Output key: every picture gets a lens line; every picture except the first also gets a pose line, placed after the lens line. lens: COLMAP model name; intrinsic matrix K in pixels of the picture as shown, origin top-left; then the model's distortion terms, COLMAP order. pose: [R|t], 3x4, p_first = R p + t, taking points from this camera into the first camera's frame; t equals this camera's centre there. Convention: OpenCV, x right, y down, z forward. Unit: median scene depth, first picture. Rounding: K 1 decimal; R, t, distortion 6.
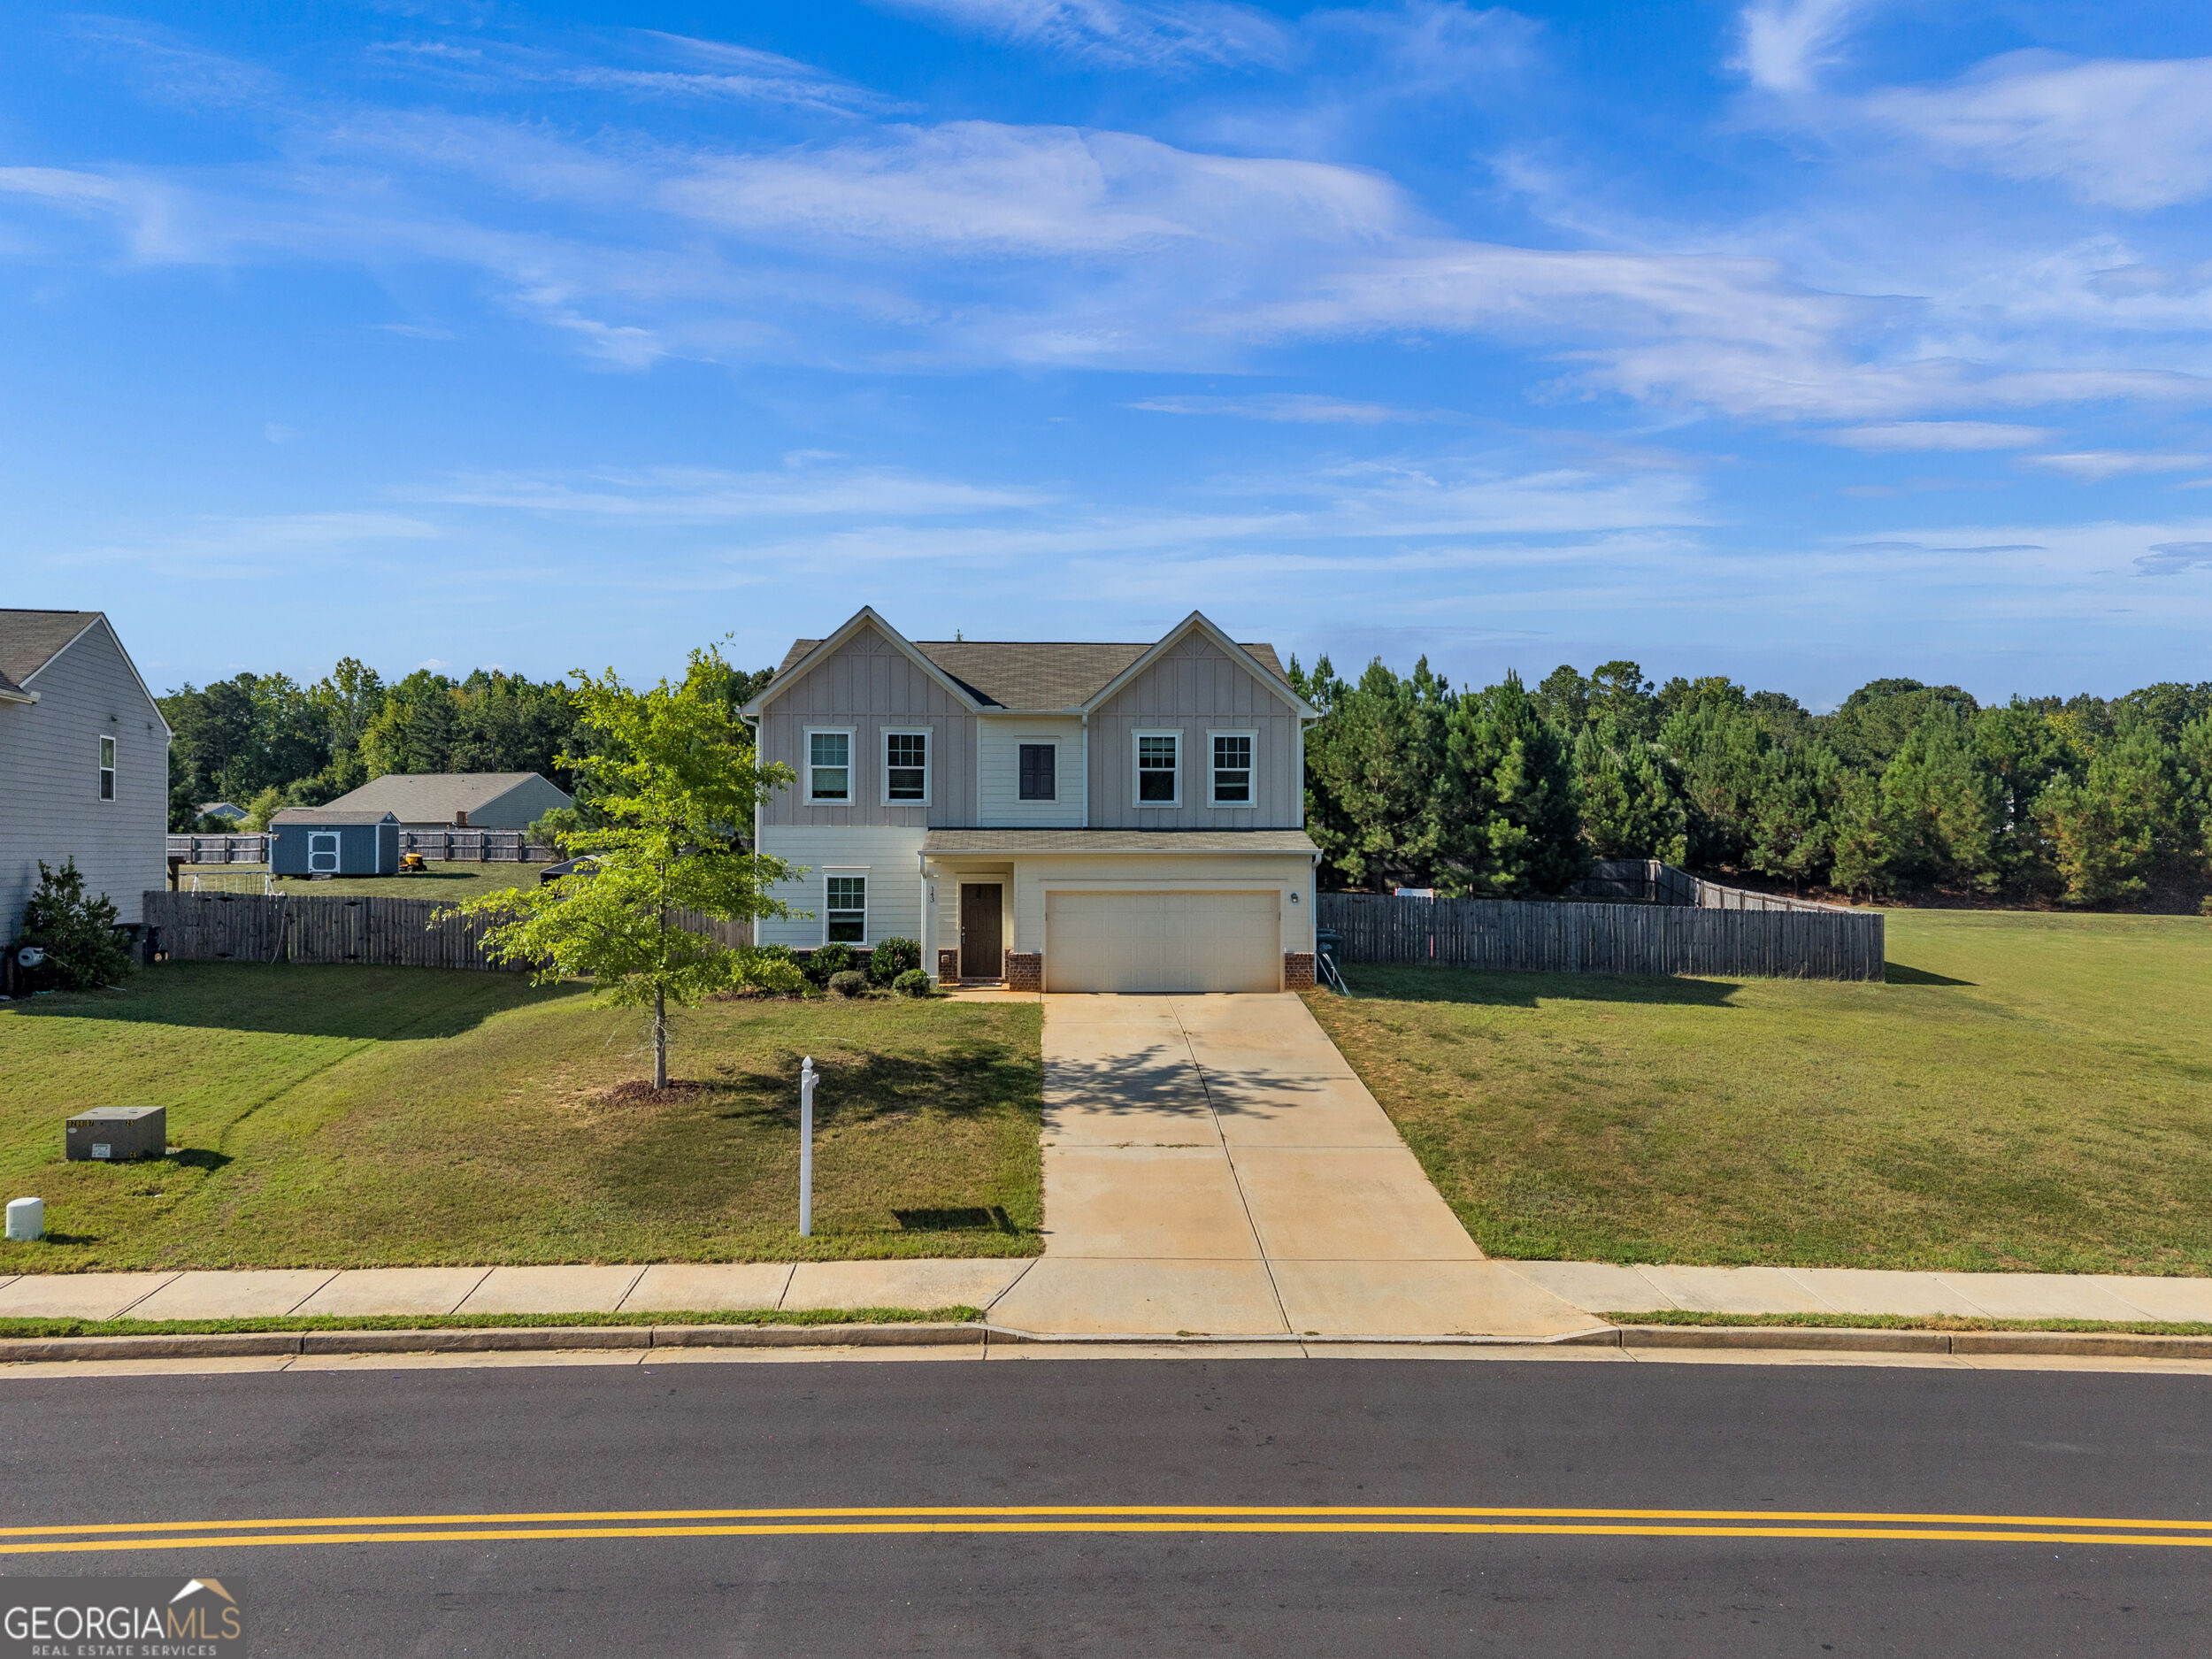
lens RADIAL K [[1493.4, 0, 1053.6], [0, 1493.4, 829.5], [0, 0, 1]] dist [0.004337, -0.006908]
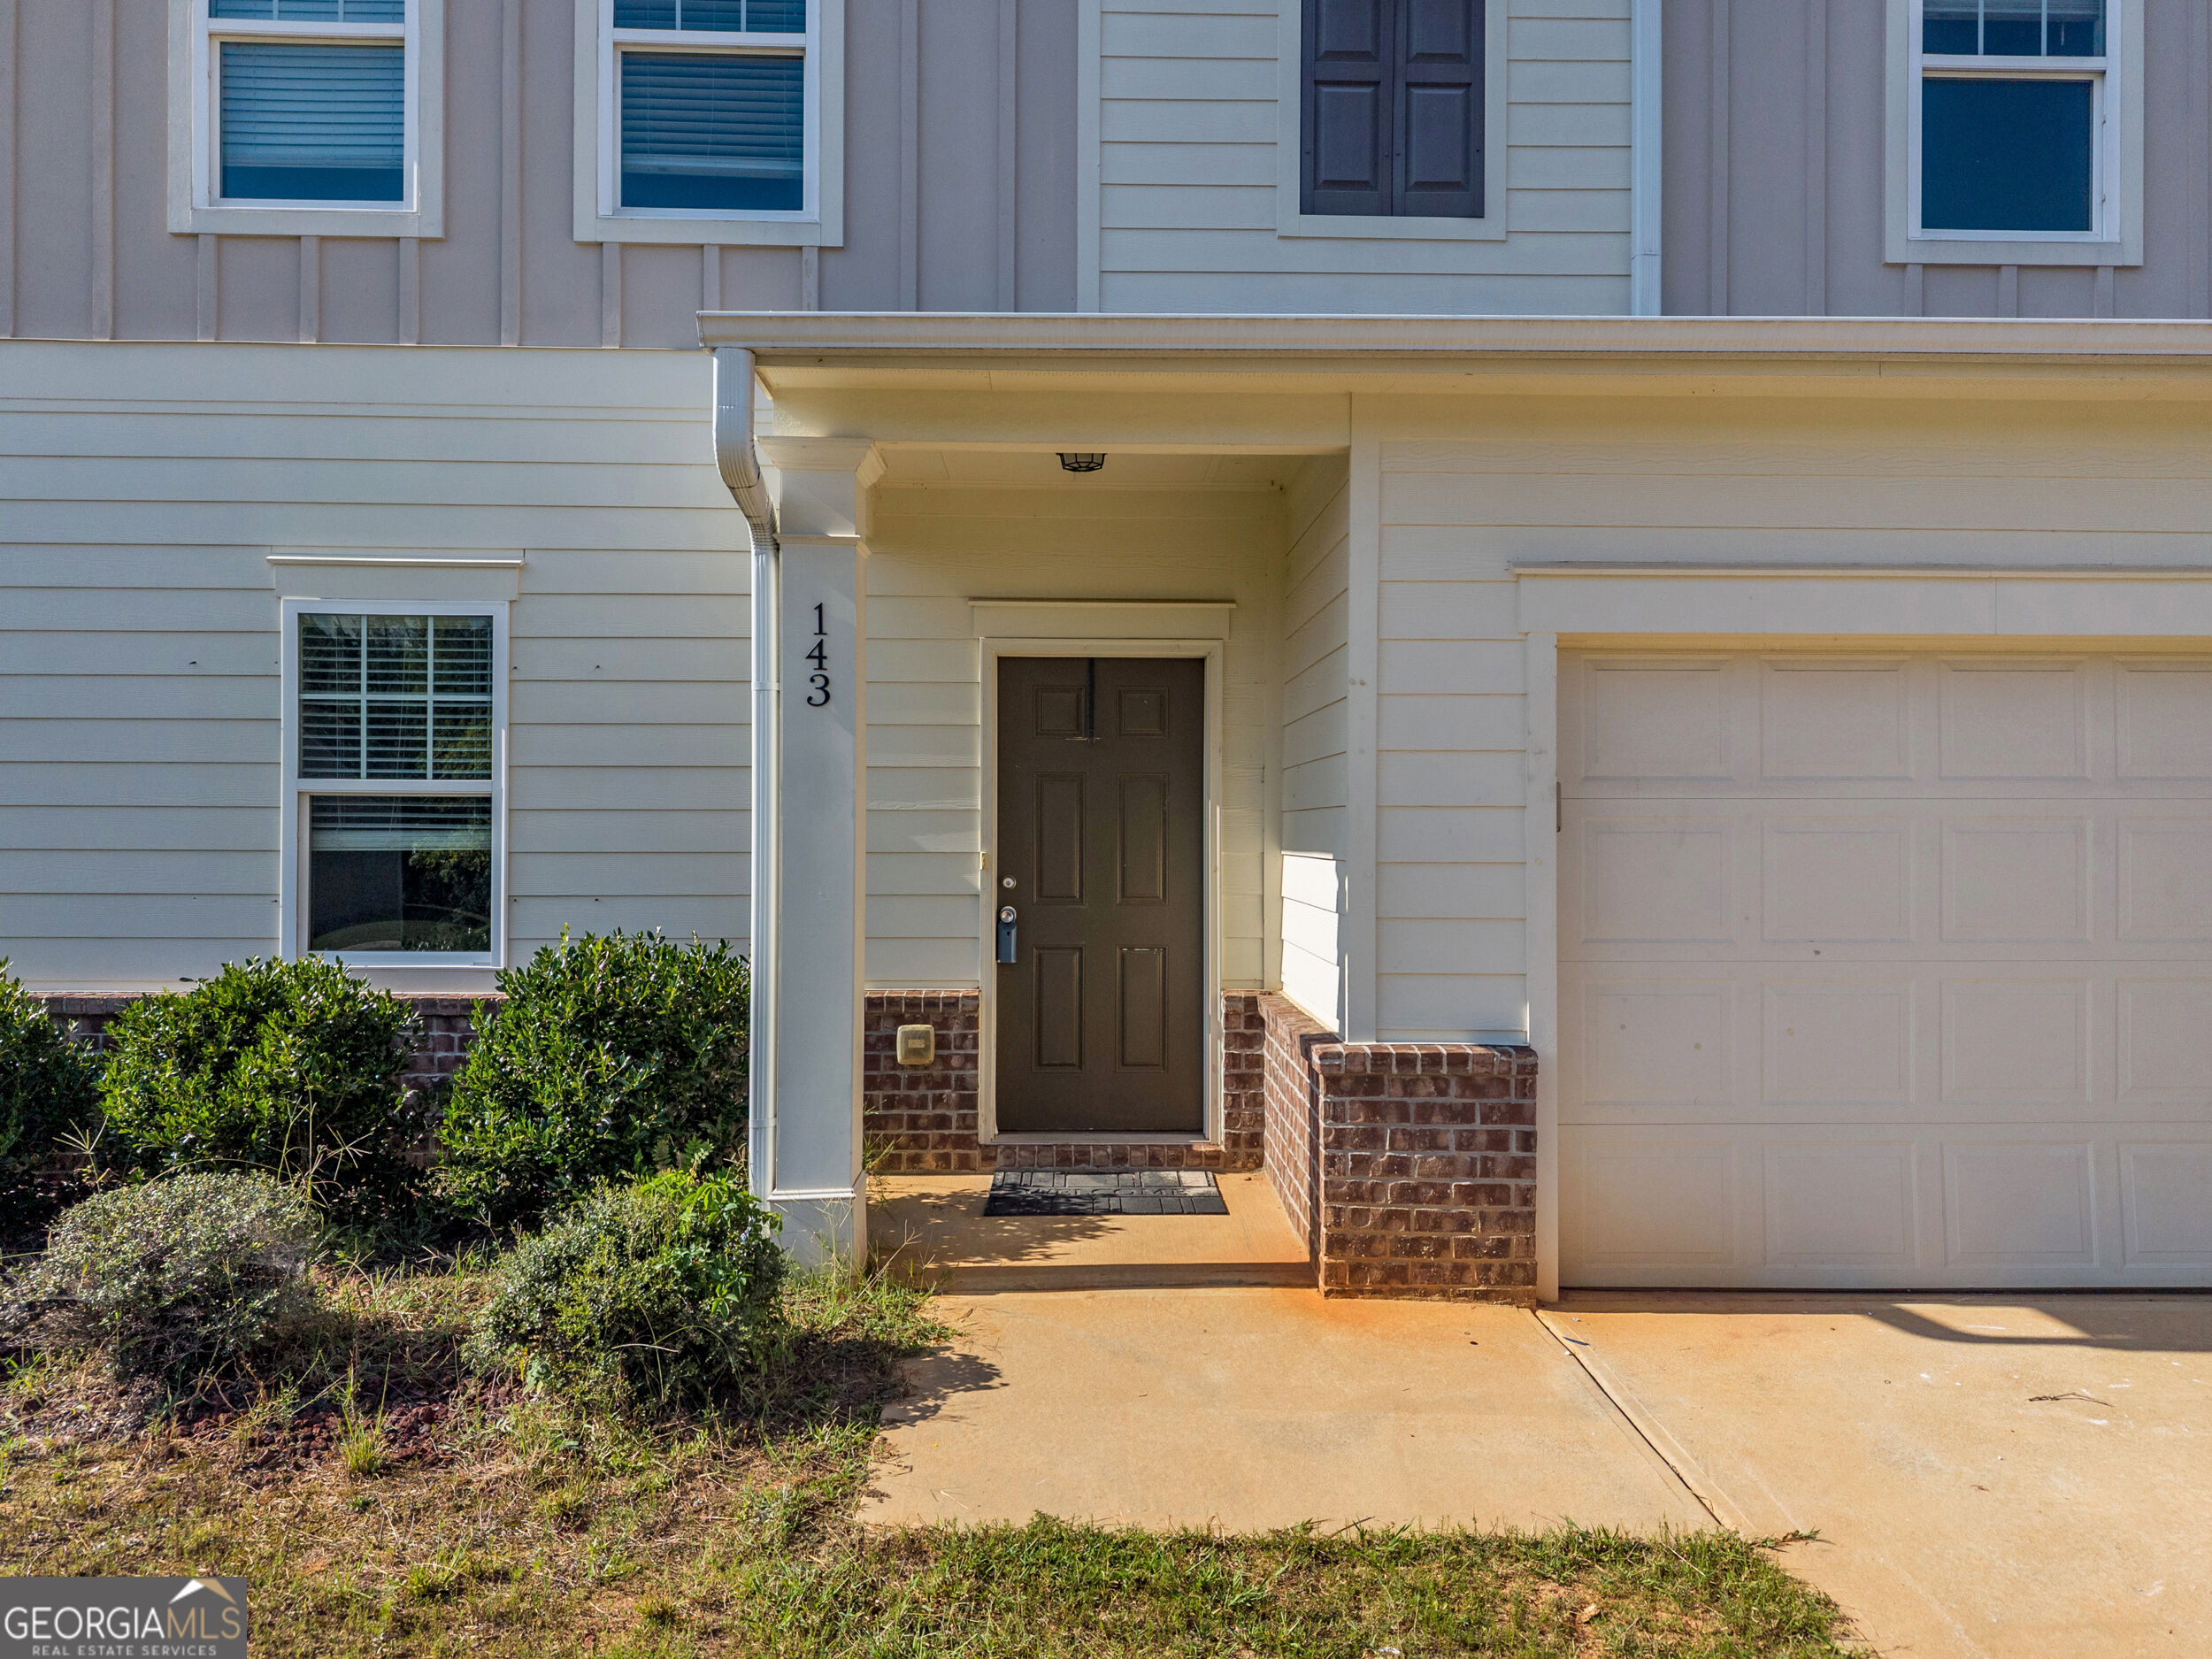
lens RADIAL K [[1493.4, 0, 1053.6], [0, 1493.4, 829.5], [0, 0, 1]] dist [0.004337, -0.006908]
pose [[0.999943, 0.003860, 0.009969, -0.056410], [-0.004124, 0.999636, 0.026647, 0.053994], [-0.009863, -0.026686, 0.999595, 0.807183]]
